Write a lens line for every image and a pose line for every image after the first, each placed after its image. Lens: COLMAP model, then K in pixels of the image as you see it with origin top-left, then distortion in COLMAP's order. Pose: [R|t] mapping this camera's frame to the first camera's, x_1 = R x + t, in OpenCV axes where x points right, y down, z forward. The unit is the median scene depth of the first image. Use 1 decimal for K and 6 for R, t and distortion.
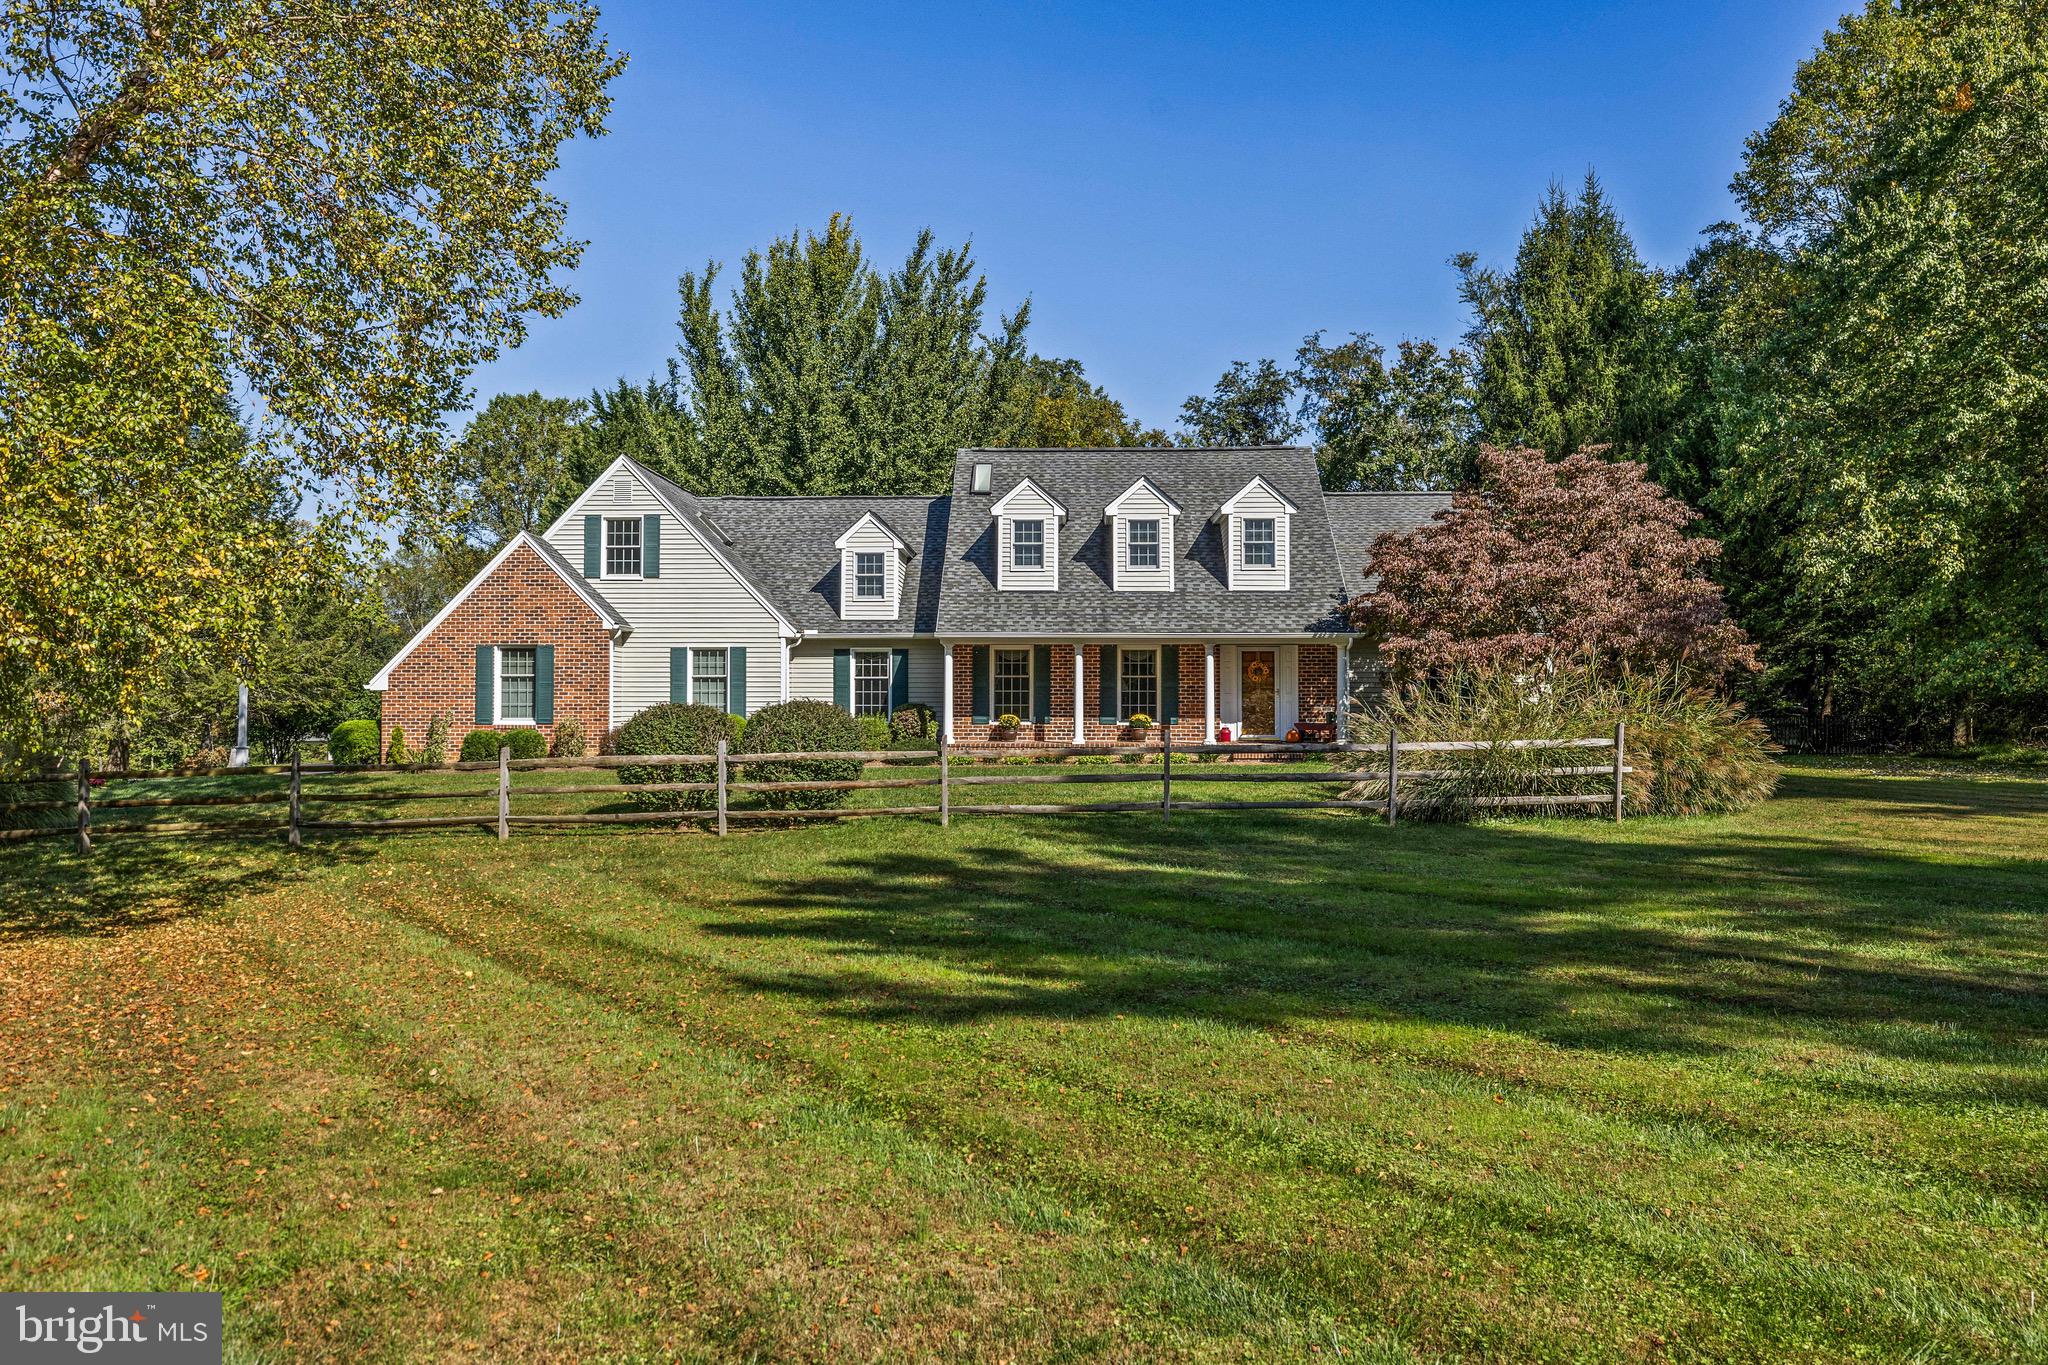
lens RADIAL K [[1410.7, 0, 1006.7], [0, 1410.7, 683.7], [0, 0, 1]] dist [0.001704, 0.000735]
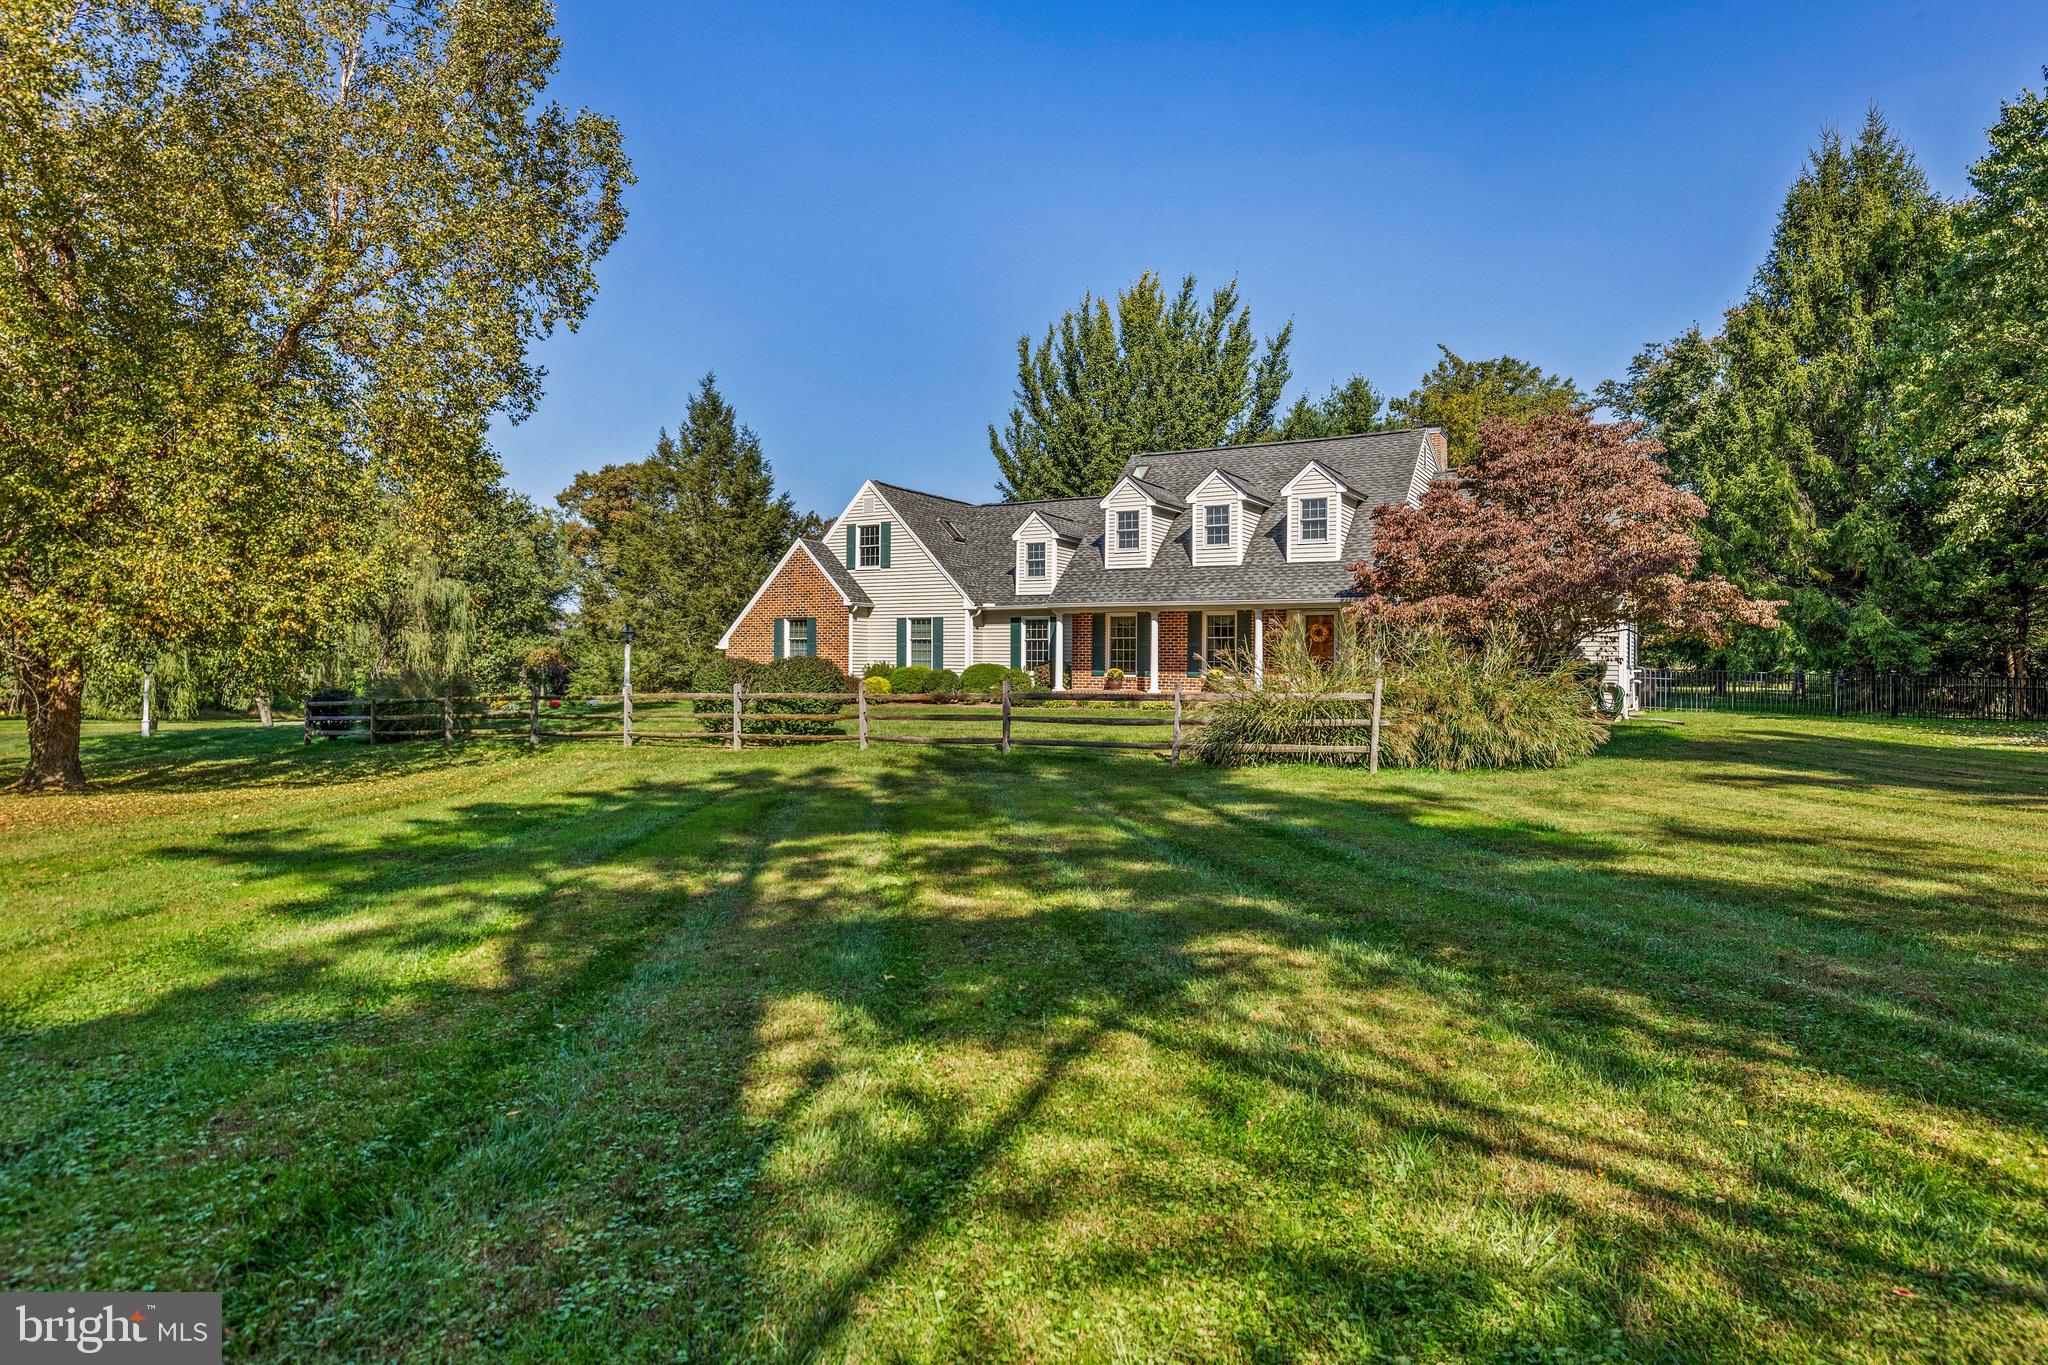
lens RADIAL K [[1112.3, 0, 1034.6], [0, 1112.3, 671.5], [0, 0, 1]] dist [0.004900, 0.001625]
pose [[0.893258, 0.008720, -0.449459, 0.377104], [0.001597, 0.999744, 0.022571, 0.002305], [0.449541, -0.020880, 0.893016, 0.090409]]
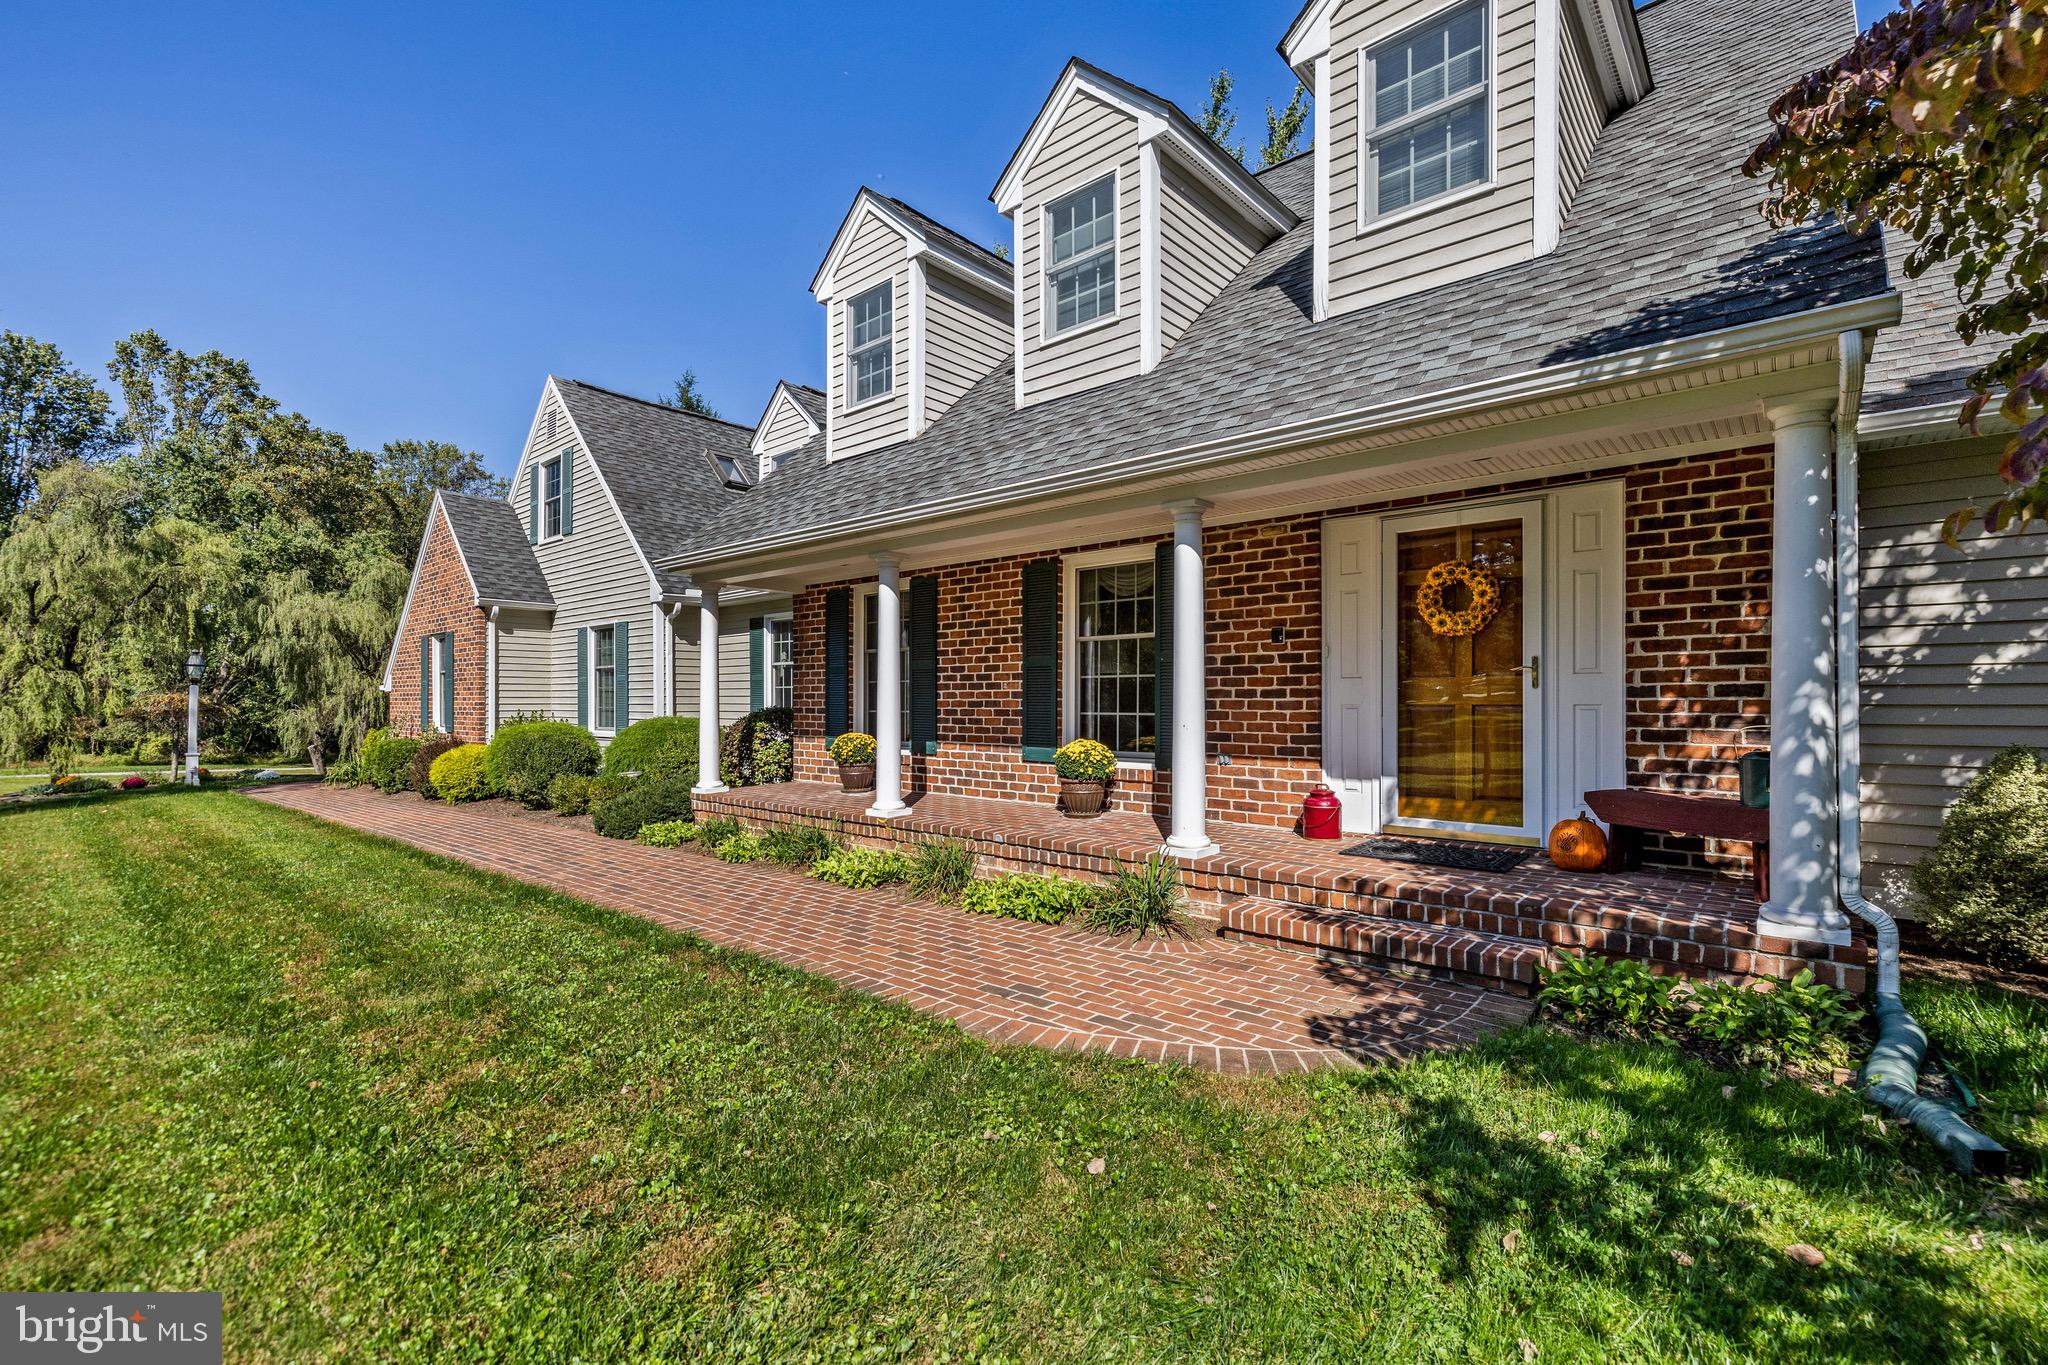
lens RADIAL K [[879.4, 0, 1014.2], [0, 879.4, 697.1], [0, 0, 1]] dist [0.001596, 0.000054]
pose [[0.771206, -0.004338, -0.636571, 0.220890], [0.014514, 0.999837, 0.010771, 0.007735], [0.636420, -0.017546, 0.771143, 0.808585]]
